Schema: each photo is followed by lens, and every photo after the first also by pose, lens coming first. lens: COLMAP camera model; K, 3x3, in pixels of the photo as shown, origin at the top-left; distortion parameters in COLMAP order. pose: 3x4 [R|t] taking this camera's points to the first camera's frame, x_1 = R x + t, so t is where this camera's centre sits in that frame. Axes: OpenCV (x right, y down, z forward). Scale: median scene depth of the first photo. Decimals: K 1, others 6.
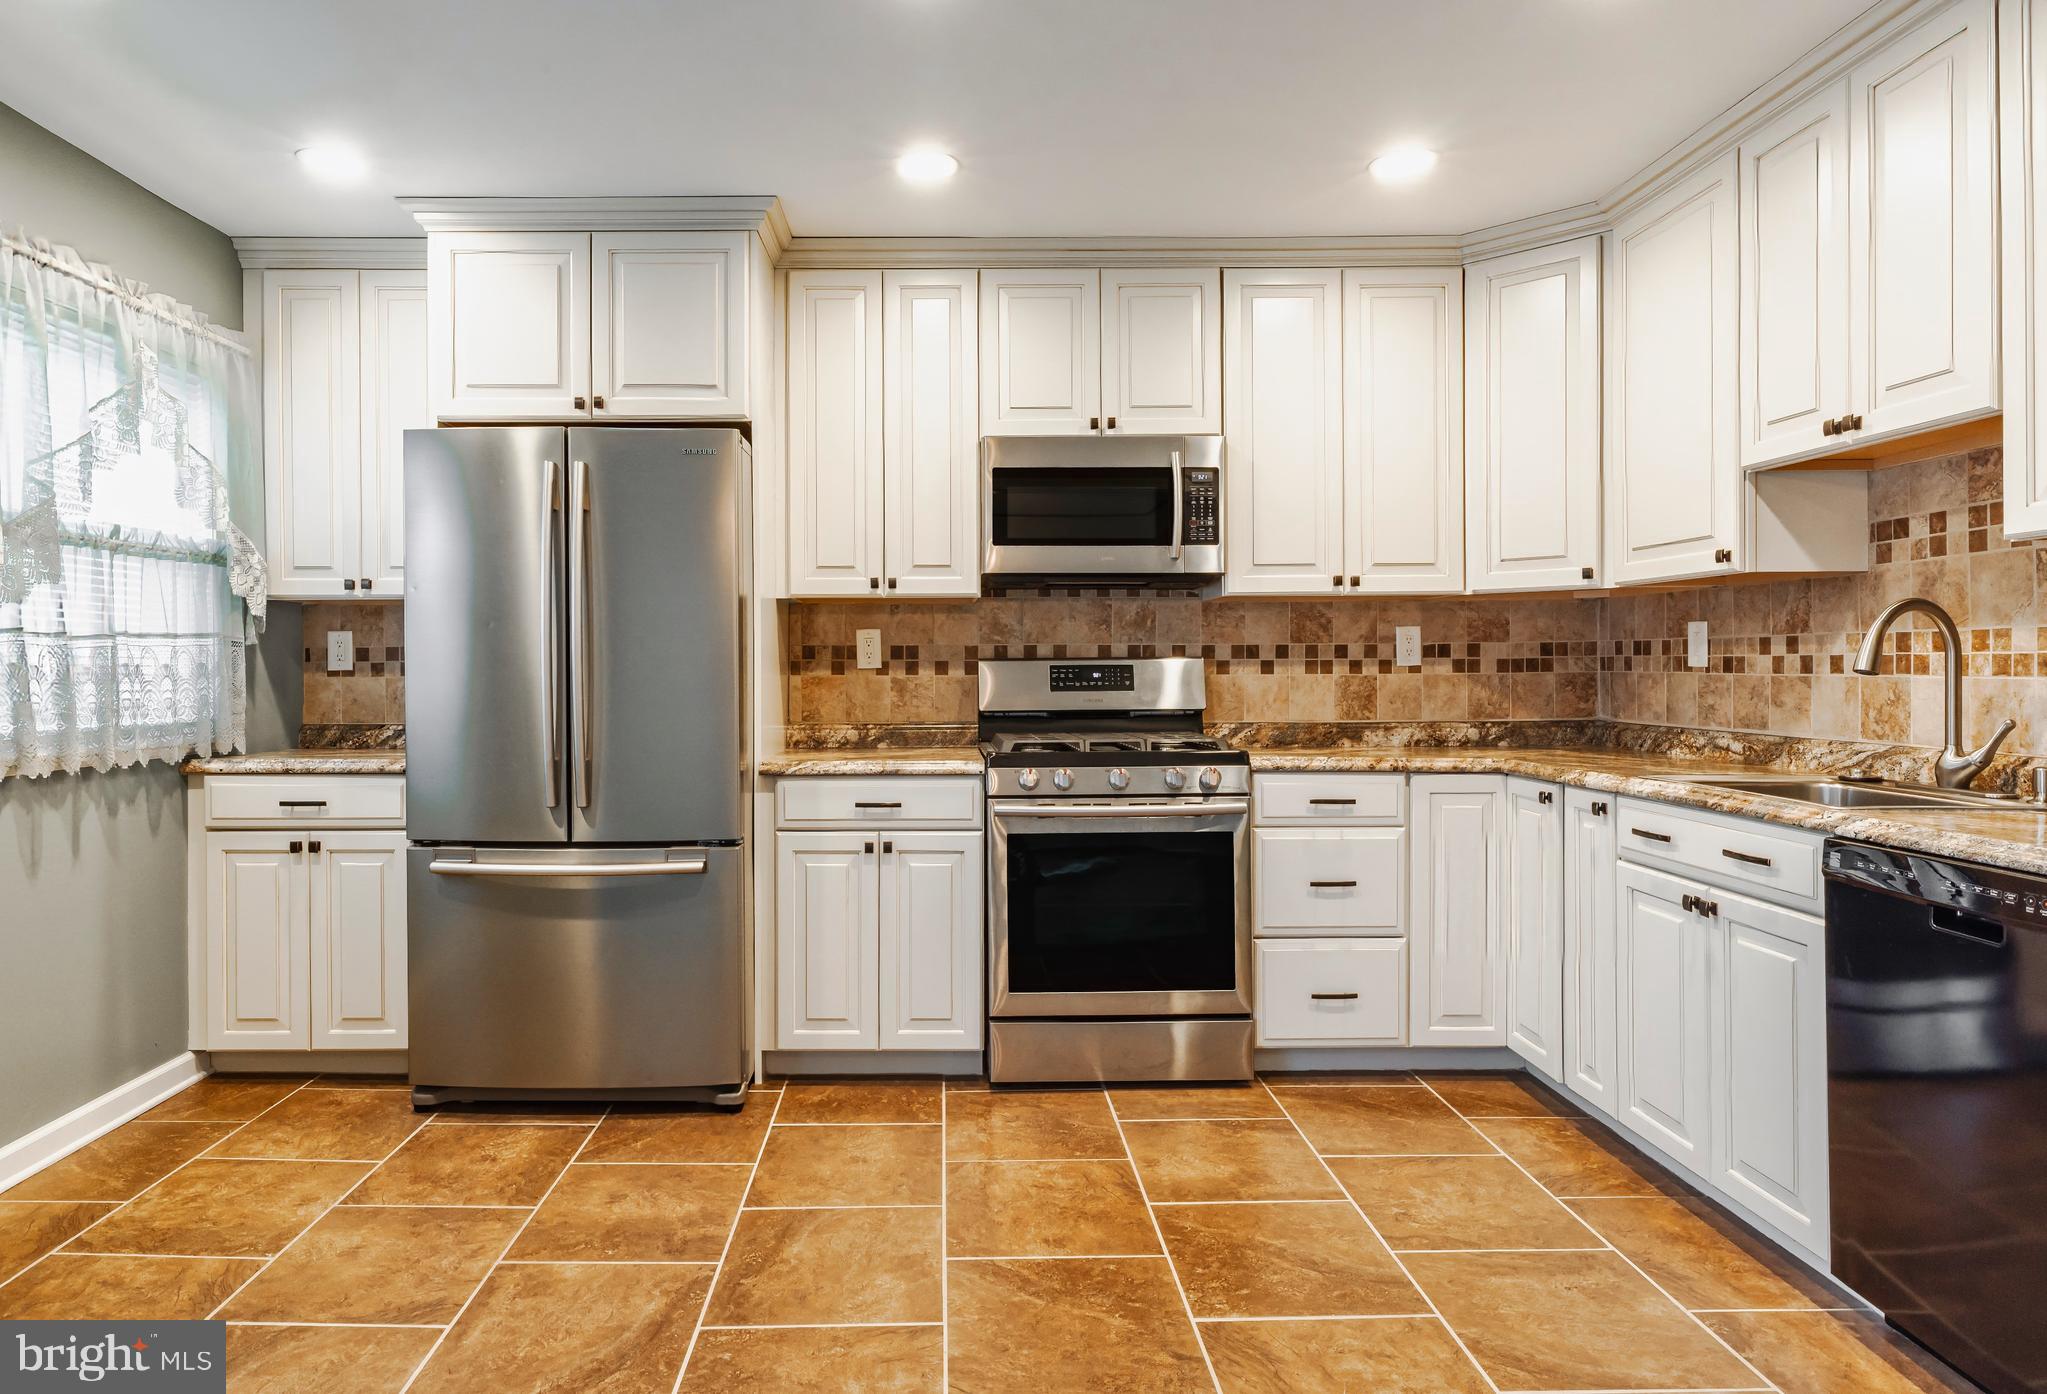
lens RADIAL K [[999.5, 0, 857.9], [0, 999.5, 665.6], [0, 0, 1]] dist [-0.000108, -0.001192]
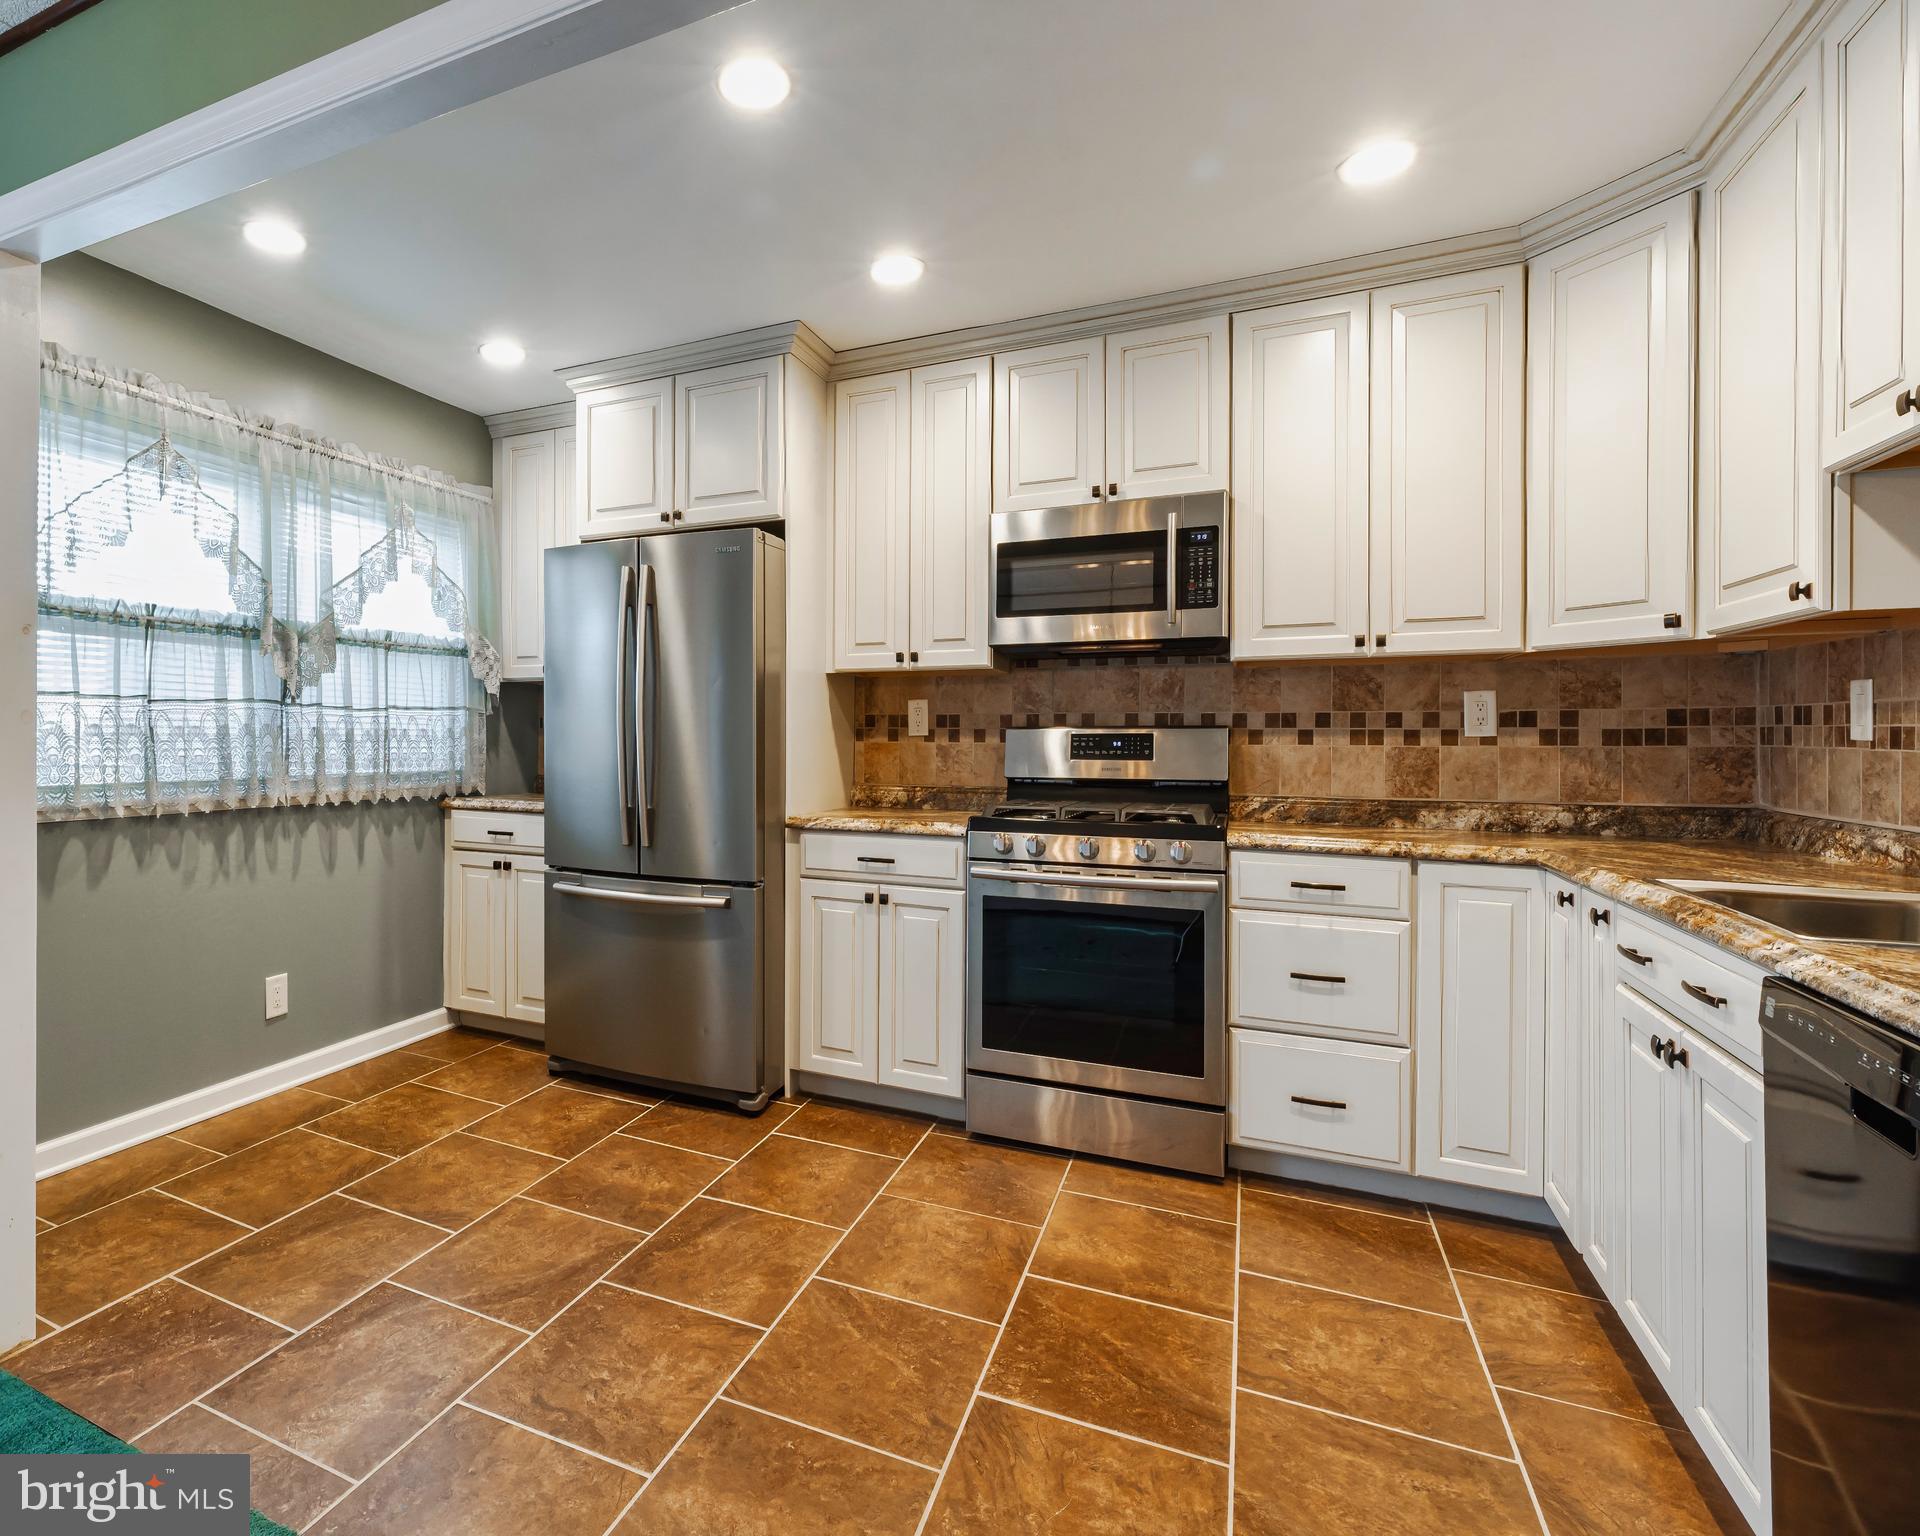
lens RADIAL K [[881.6, 0, 810.2], [0, 881.6, 734.0], [0, 0, 1]] dist [-0.002404, 0.000631]
pose [[0.920996, 0.006852, -0.389511, 0.324355], [-0.007072, 0.999975, 0.000870, 0.001181], [0.389507, 0.001953, 0.921021, 0.080641]]
